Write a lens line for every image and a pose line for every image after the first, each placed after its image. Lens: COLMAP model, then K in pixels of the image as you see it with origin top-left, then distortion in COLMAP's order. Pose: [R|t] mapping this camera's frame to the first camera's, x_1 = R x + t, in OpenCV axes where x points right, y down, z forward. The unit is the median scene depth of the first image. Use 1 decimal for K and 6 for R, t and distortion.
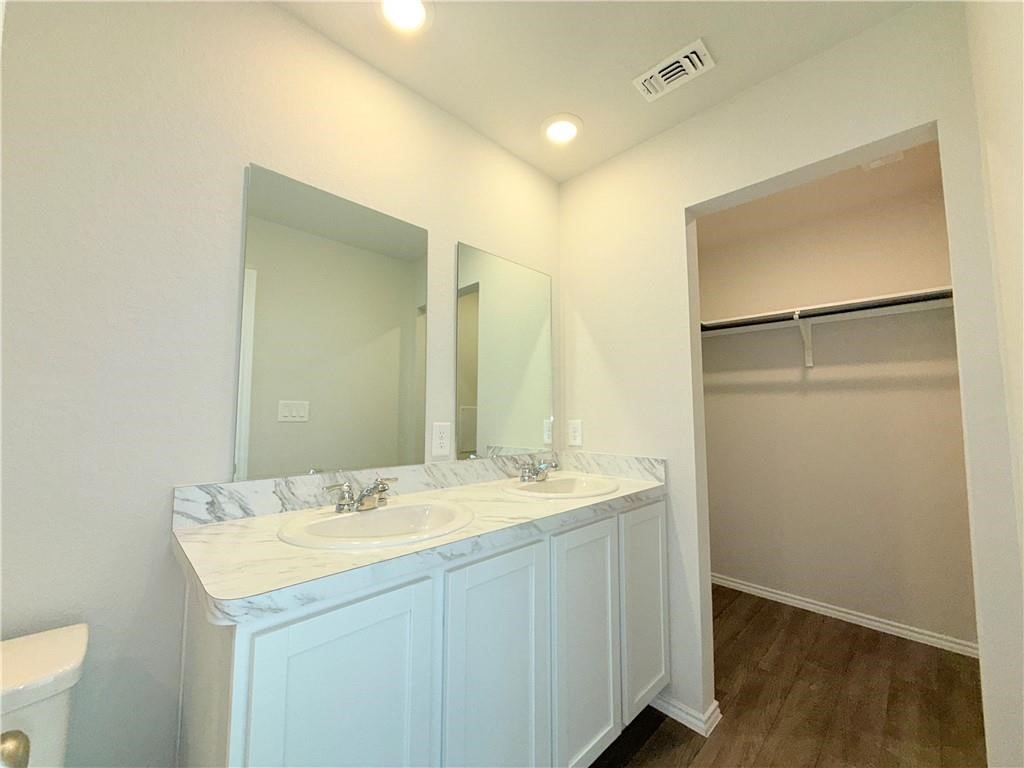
lens RADIAL K [[406.7, 0, 516.5], [0, 406.7, 382.6], [0, 0, 1]] dist [-0.002582, 0.000963]
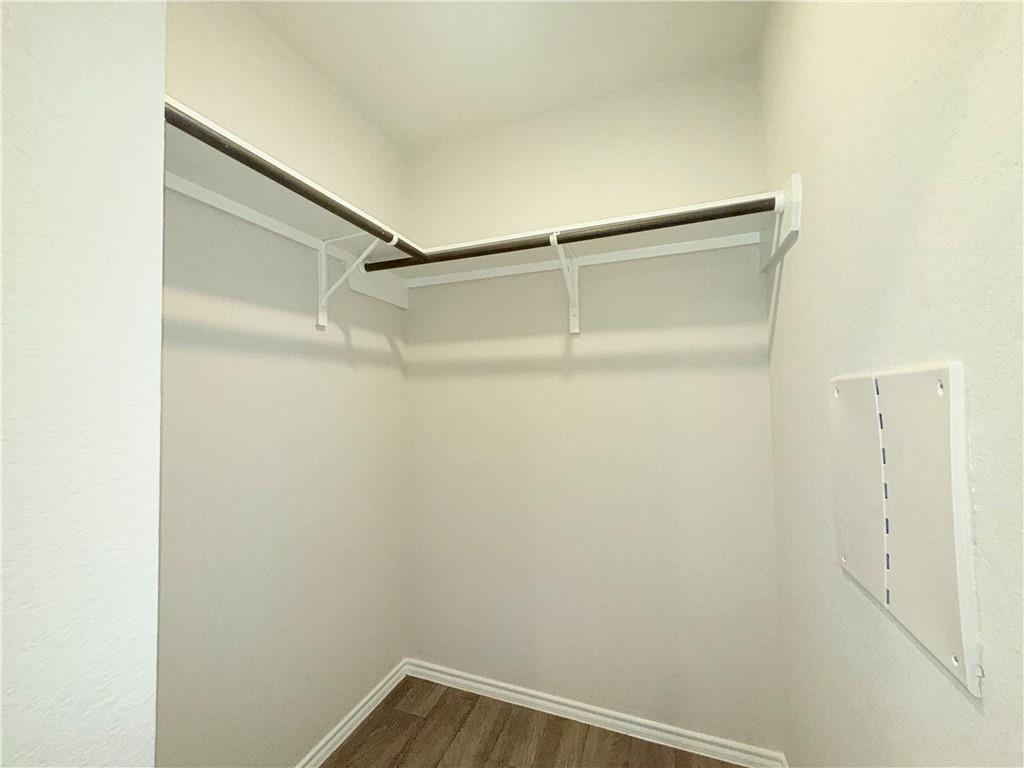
lens RADIAL K [[406.7, 0, 507.9], [0, 406.7, 380.8], [0, 0, 1]] dist [-0.002582, 0.000963]
pose [[0.909772, -0.003281, 0.415096, 0.363508], [-0.011013, 0.999426, 0.032035, 0.015791], [-0.414963, -0.033716, 0.909213, 0.465018]]
